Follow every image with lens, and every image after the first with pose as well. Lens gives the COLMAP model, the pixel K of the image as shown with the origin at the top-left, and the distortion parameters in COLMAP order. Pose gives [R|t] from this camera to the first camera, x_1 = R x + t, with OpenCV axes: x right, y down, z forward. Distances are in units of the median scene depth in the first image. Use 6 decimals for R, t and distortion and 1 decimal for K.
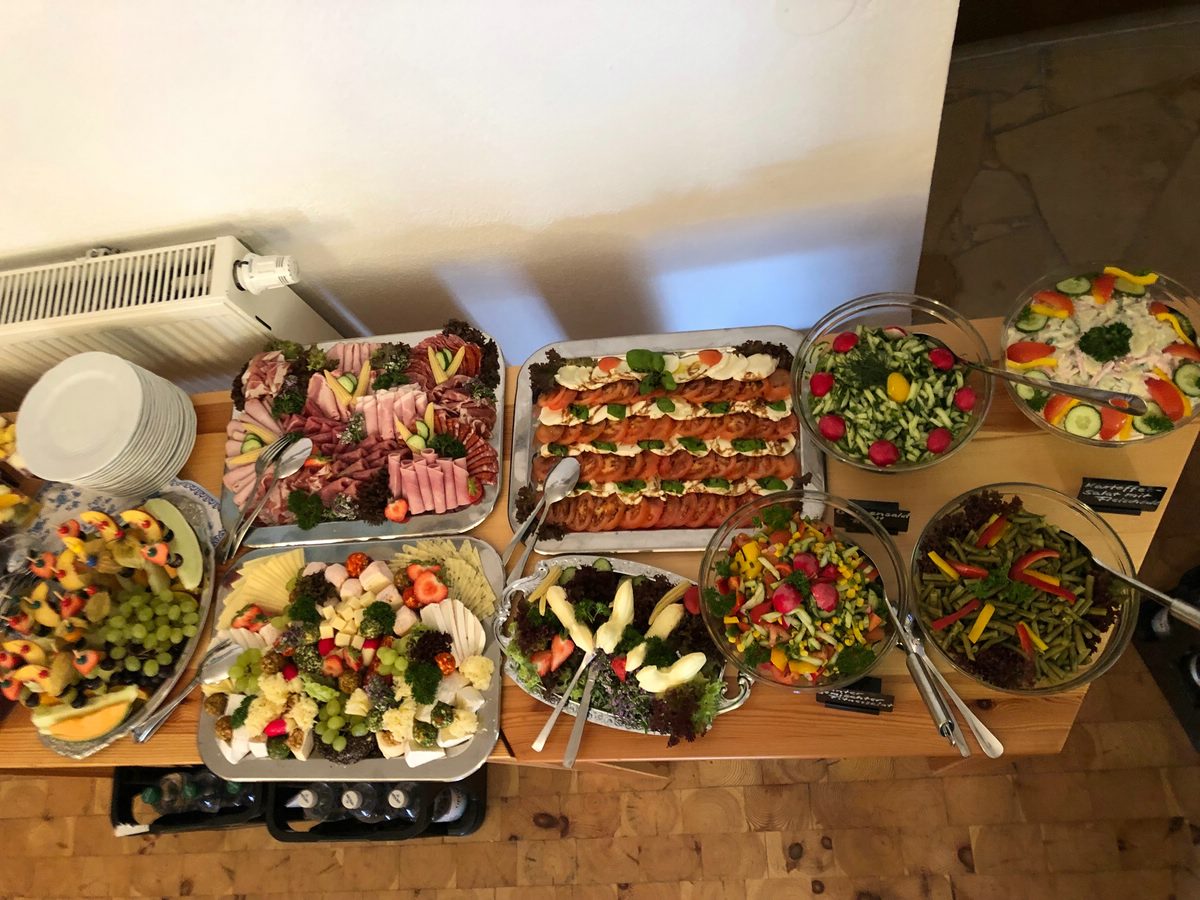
lens RADIAL K [[980.6, 0, 600.0], [0, 980.6, 450.0], [0, 0, 1]] dist [-0.012117, -0.002768]
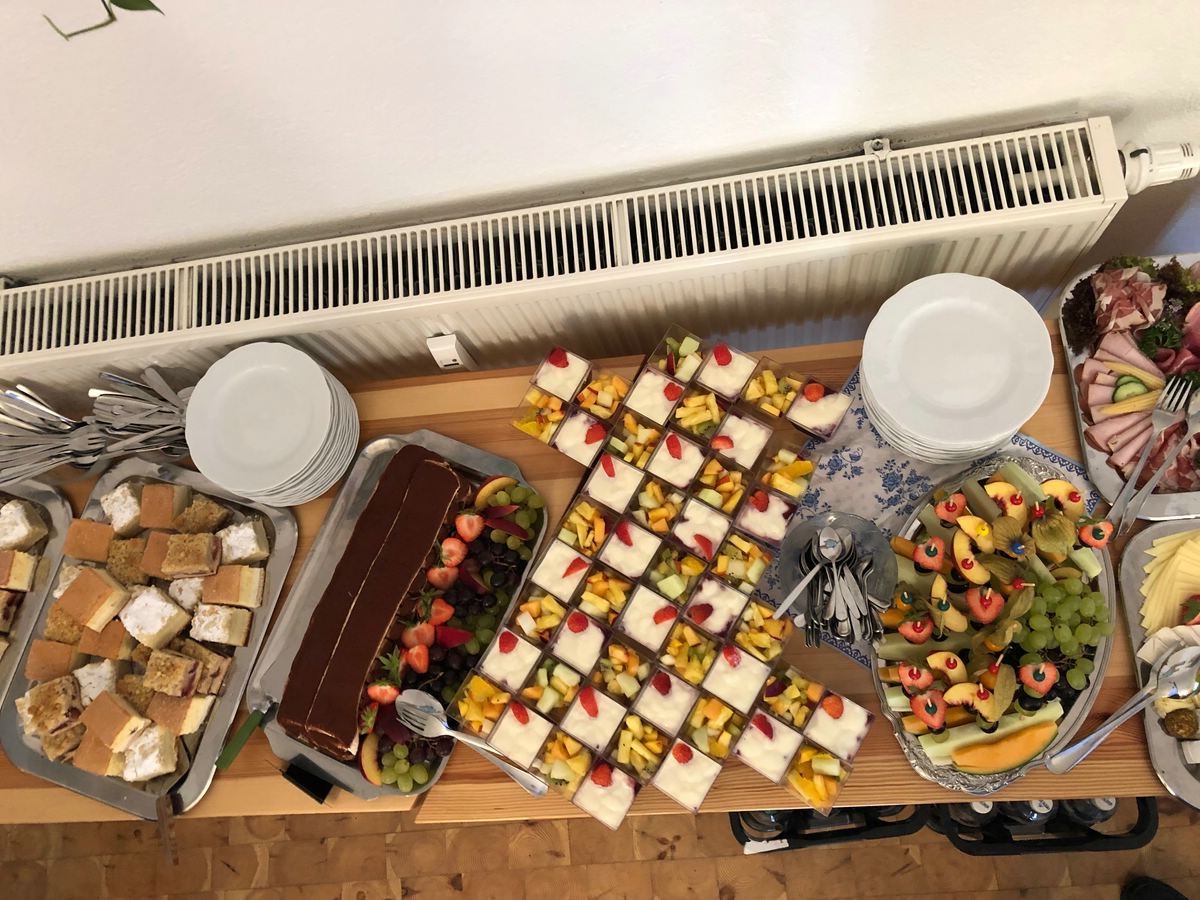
lens RADIAL K [[993.0, 0, 600.0], [0, 993.0, 450.0], [0, 0, 1]] dist [0.045478, -0.007999]
pose [[0.998043, -0.031279, 0.054142, -0.795704], [0.026618, 0.996045, 0.084767, -0.035424], [-0.056579, -0.083160, 0.994929, 0.211260]]
